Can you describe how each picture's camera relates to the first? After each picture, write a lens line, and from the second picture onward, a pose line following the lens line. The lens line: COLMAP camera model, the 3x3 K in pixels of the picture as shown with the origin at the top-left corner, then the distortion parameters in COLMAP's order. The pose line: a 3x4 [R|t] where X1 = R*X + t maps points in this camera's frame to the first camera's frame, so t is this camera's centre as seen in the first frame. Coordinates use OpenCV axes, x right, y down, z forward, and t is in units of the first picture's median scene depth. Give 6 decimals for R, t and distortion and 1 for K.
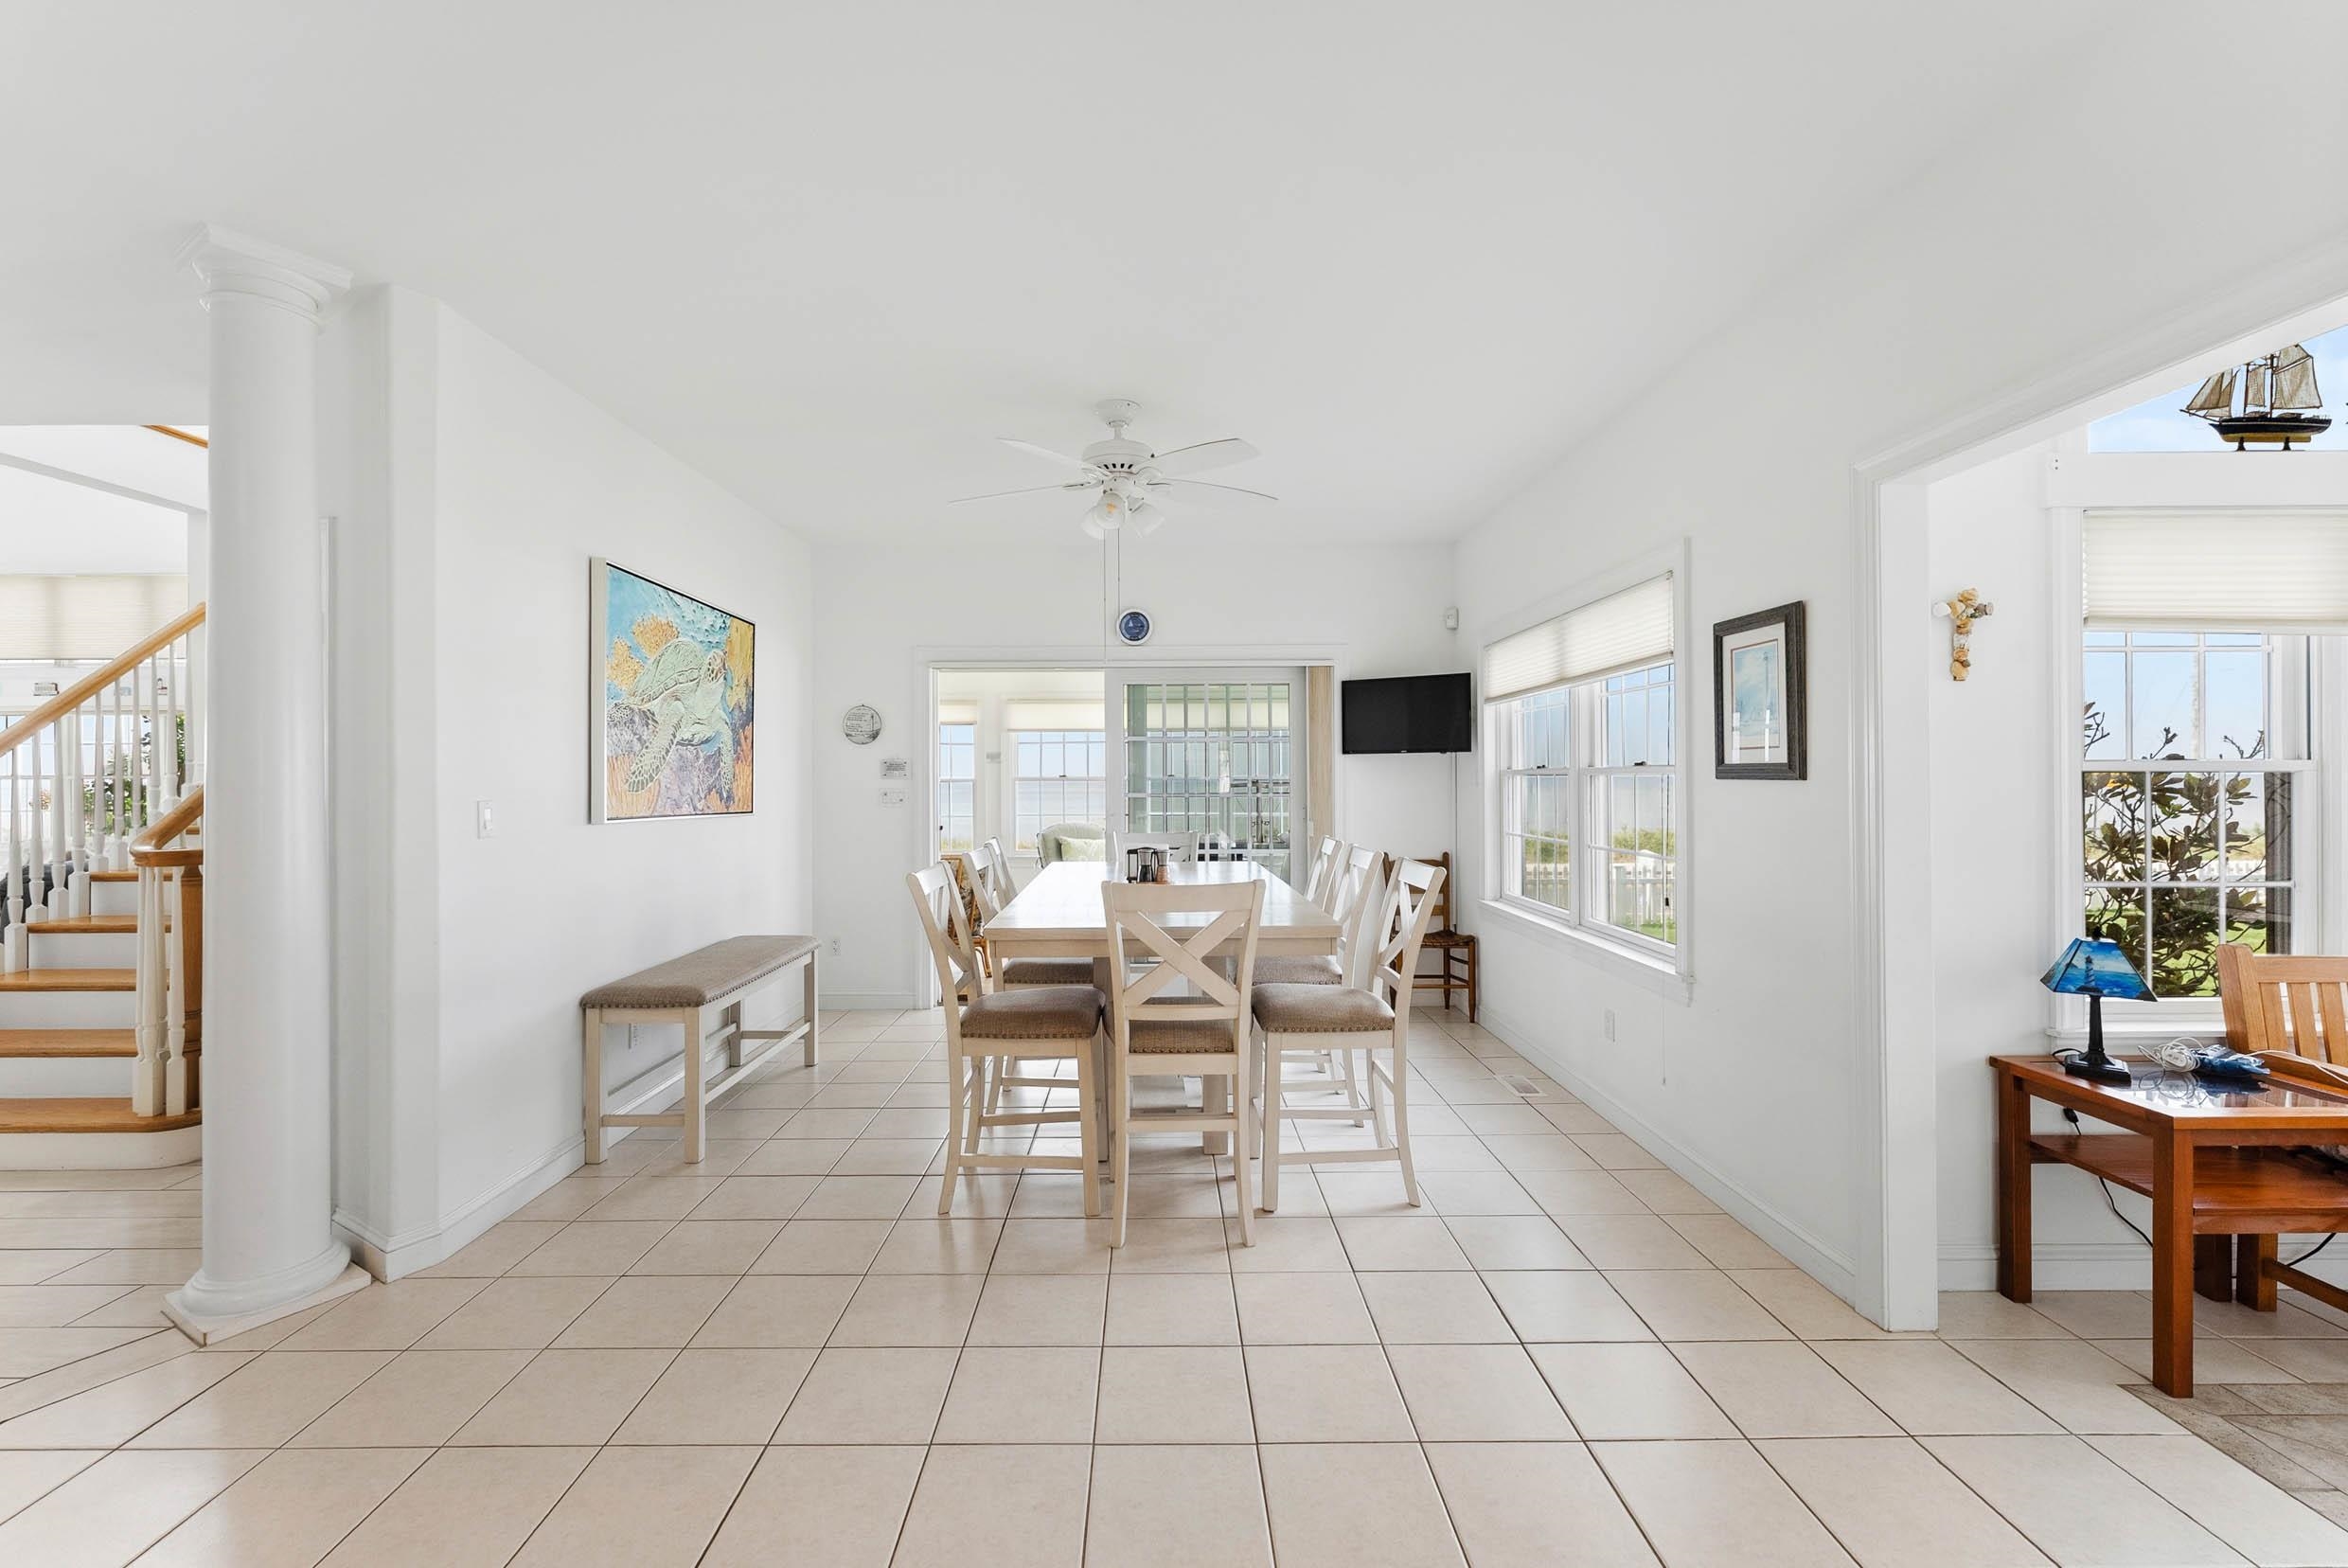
lens RADIAL K [[971.9, 0, 1120.0], [0, 971.9, 769.9], [0, 0, 1]] dist [-0.000834, -0.000181]
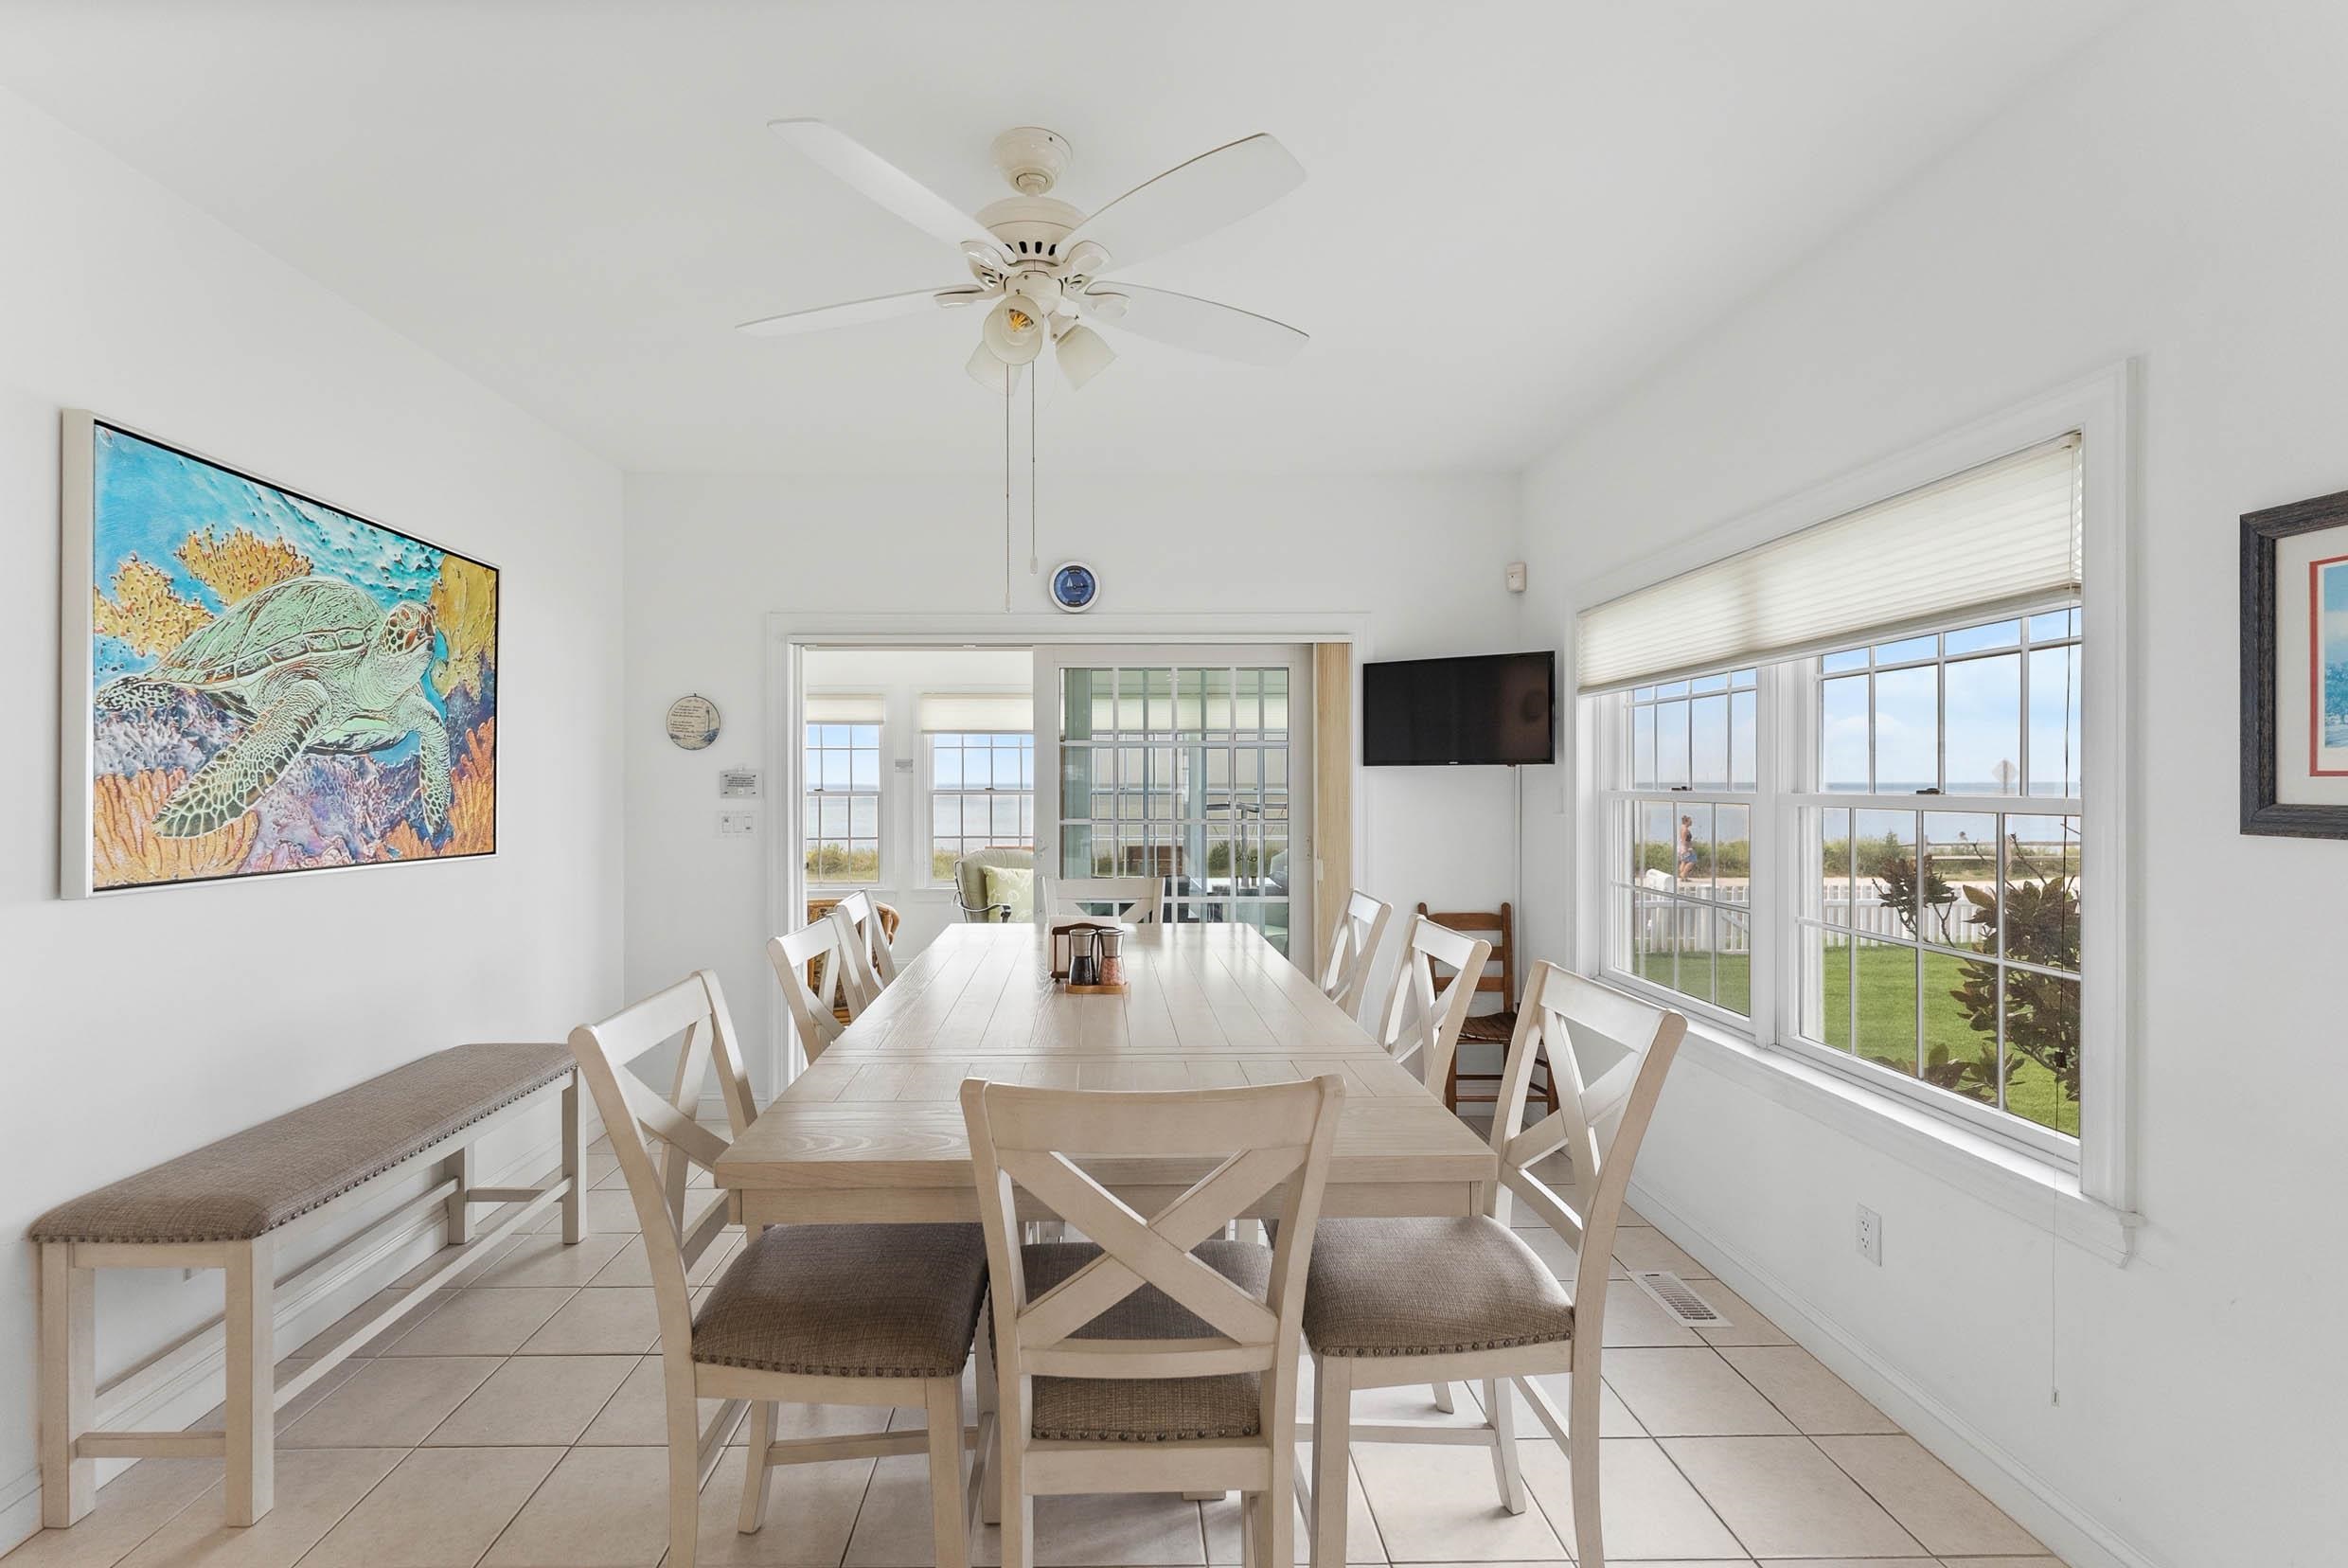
lens RADIAL K [[971.9, 0, 1120.0], [0, 971.9, 769.9], [0, 0, 1]] dist [-0.000834, -0.000181]
pose [[0.998853, 0.002047, 0.047839, 0.019382], [-0.001896, 0.999993, -0.003194, -0.013966], [-0.047845, 0.003100, 0.998850, 0.374588]]
